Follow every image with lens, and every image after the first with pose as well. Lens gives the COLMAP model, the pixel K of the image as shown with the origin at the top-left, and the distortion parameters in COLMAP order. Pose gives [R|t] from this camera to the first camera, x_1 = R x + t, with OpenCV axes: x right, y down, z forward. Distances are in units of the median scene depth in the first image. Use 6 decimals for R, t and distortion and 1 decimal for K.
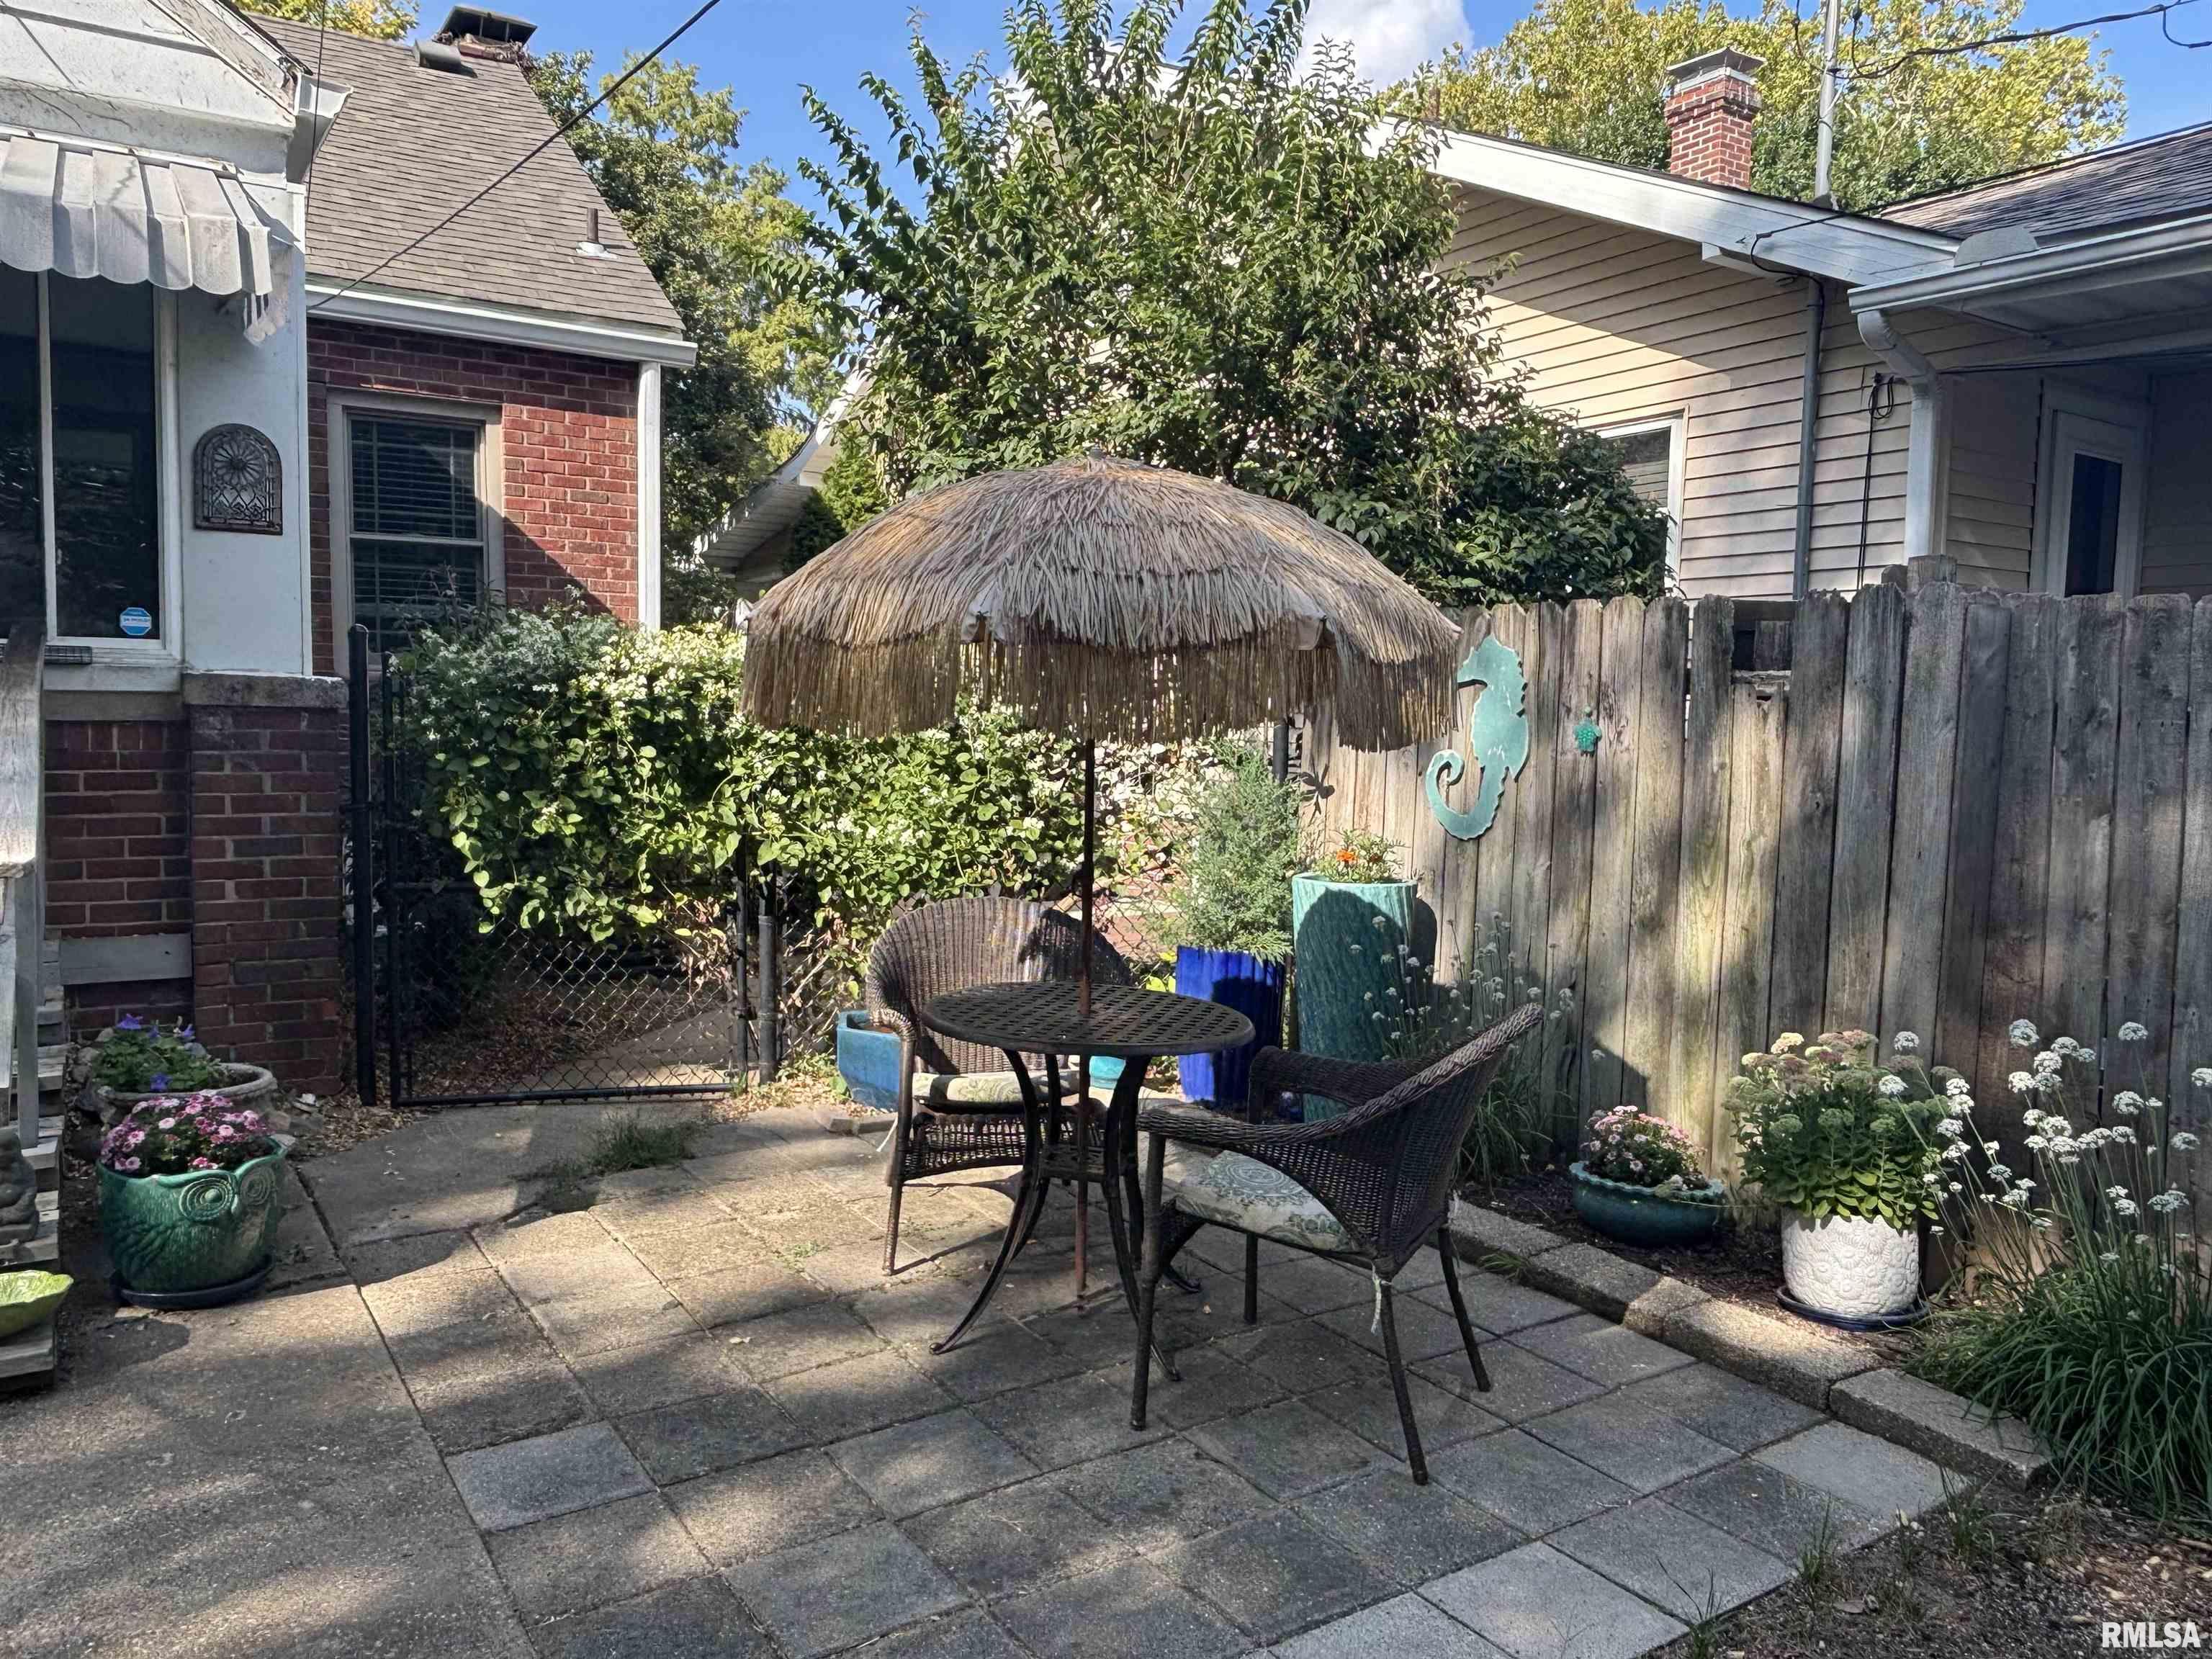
lens RADIAL K [[1557.1, 0, 1097.9], [0, 1557.1, 835.3], [0, 0, 1]] dist [0.009786, -0.012603]
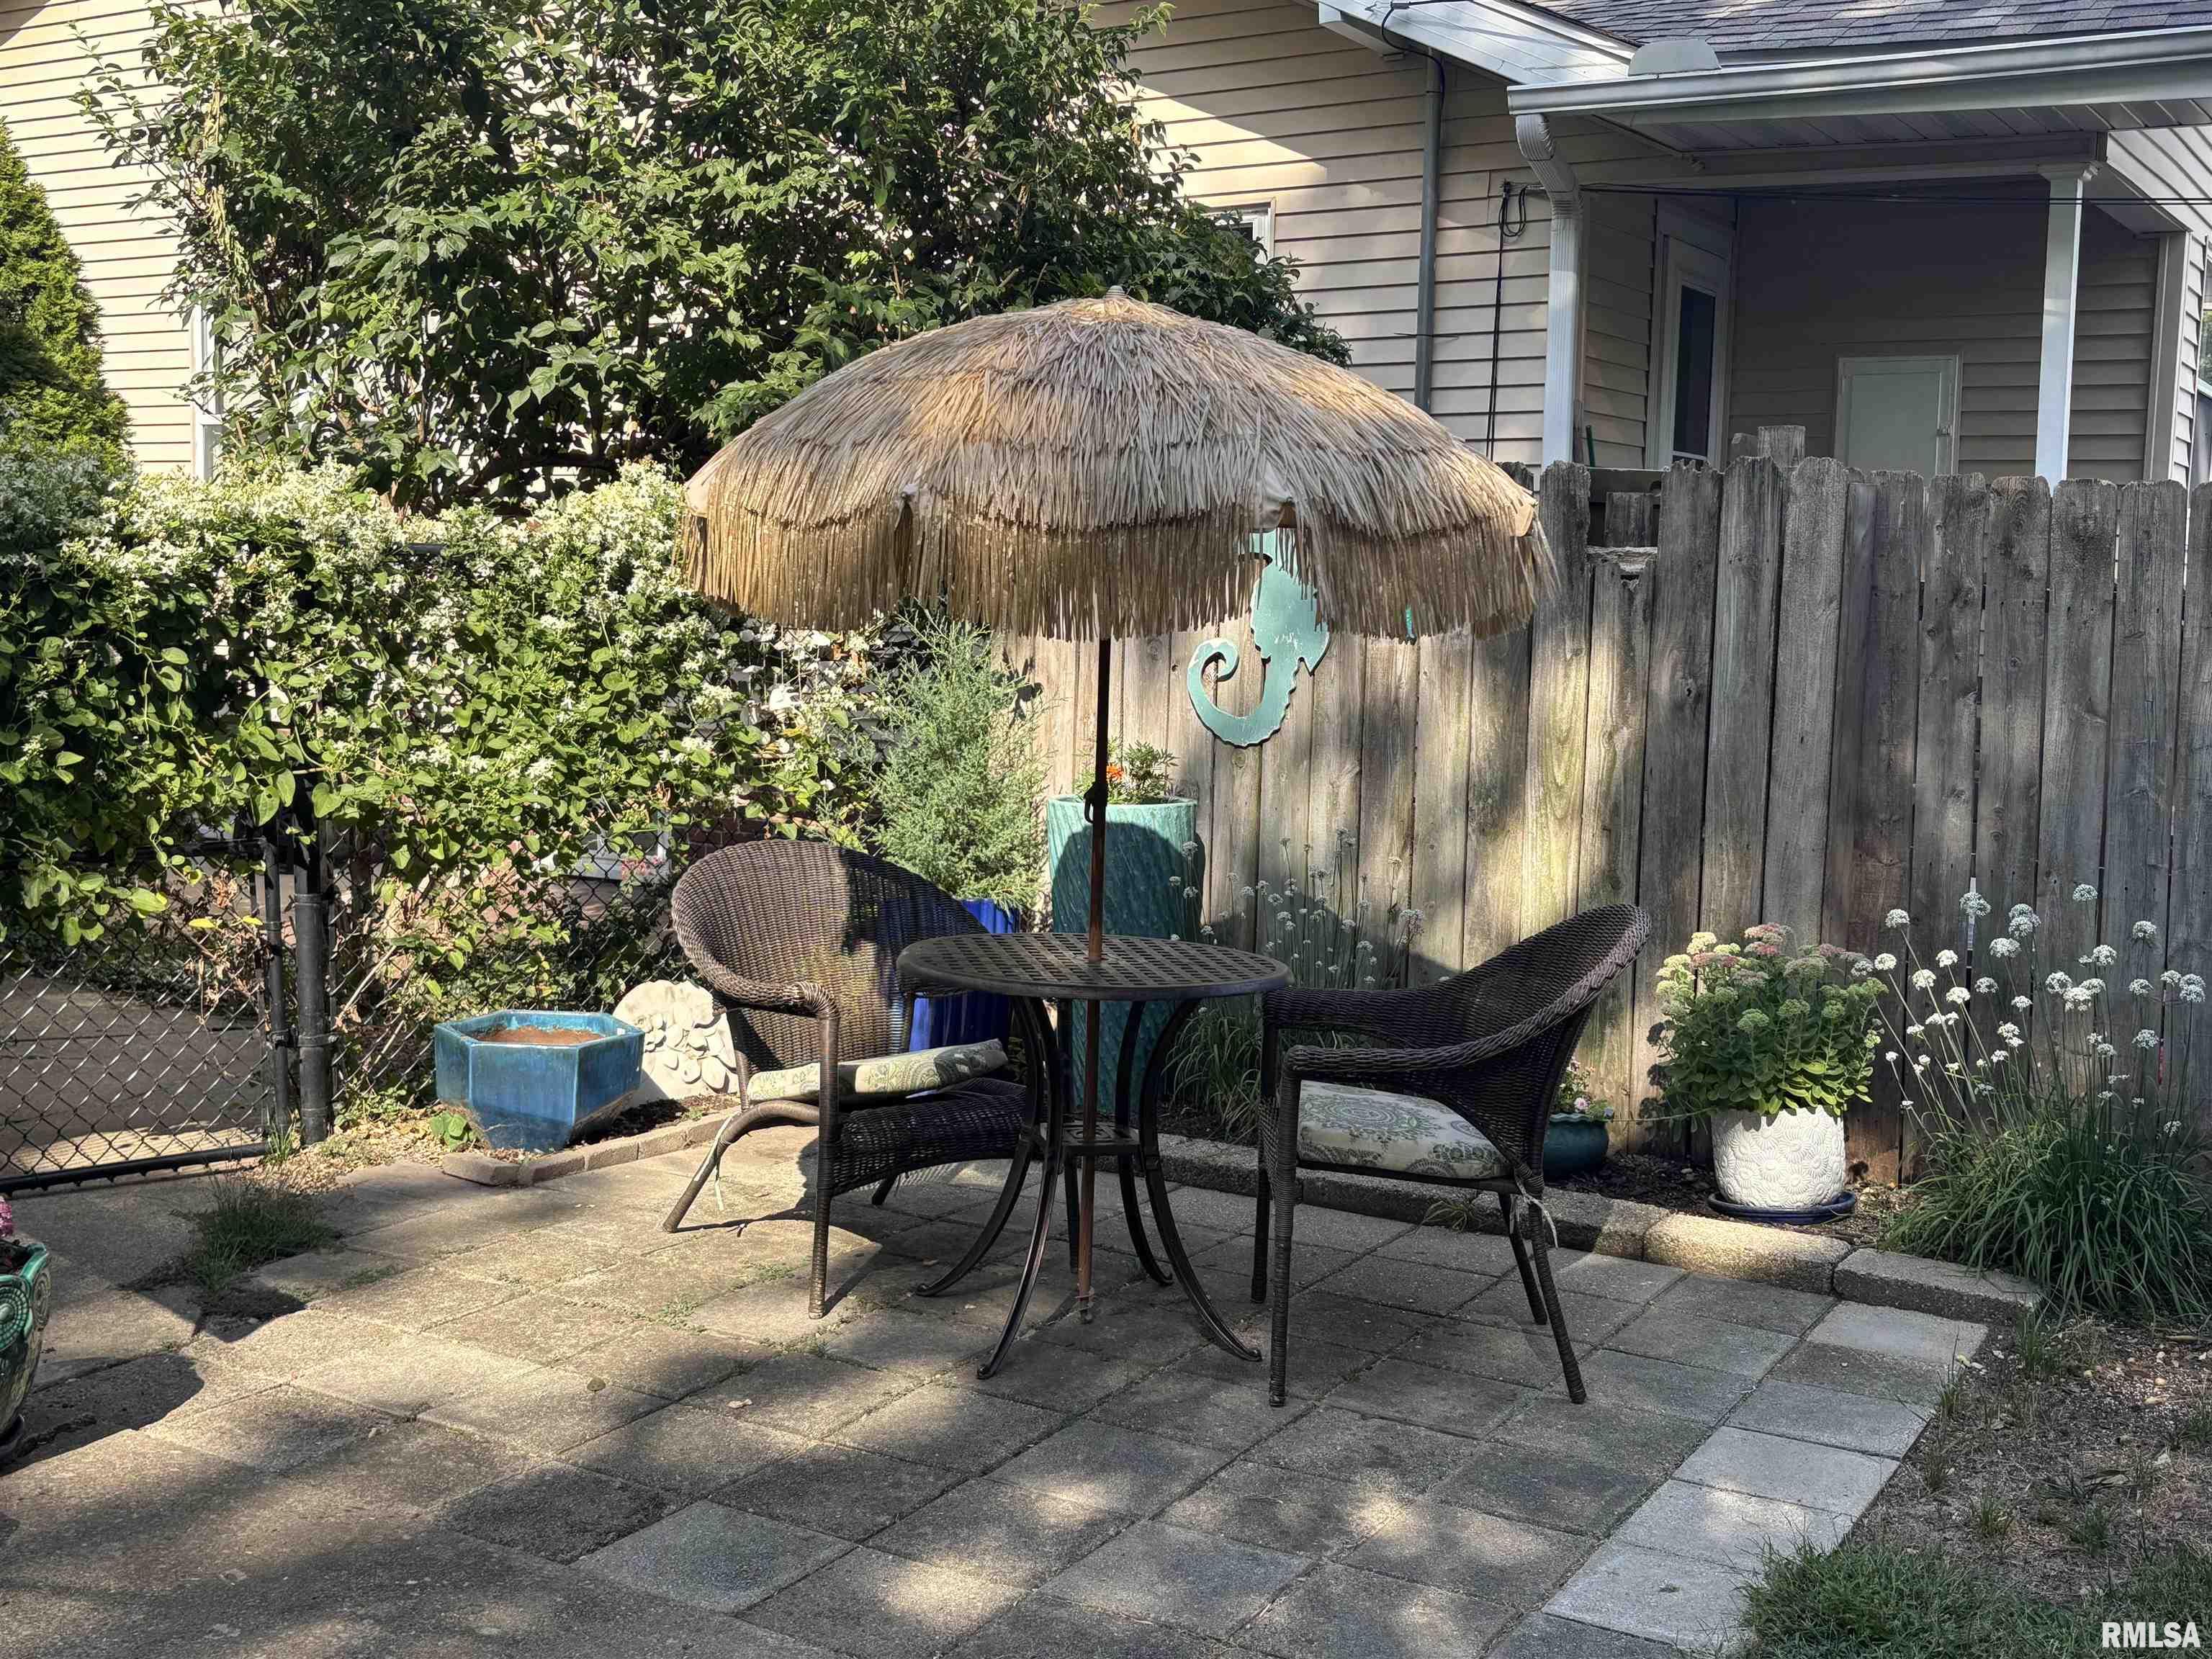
lens RADIAL K [[2404.2, 0, 1108.8], [0, 2404.2, 844.5], [0, 0, 1]] dist [0.041332, 0.000000]
pose [[0.894337, -0.052532, 0.444300, -0.394421], [0.037174, 0.998374, 0.043215, -0.002500], [-0.445847, -0.022132, 0.894835, -0.111941]]
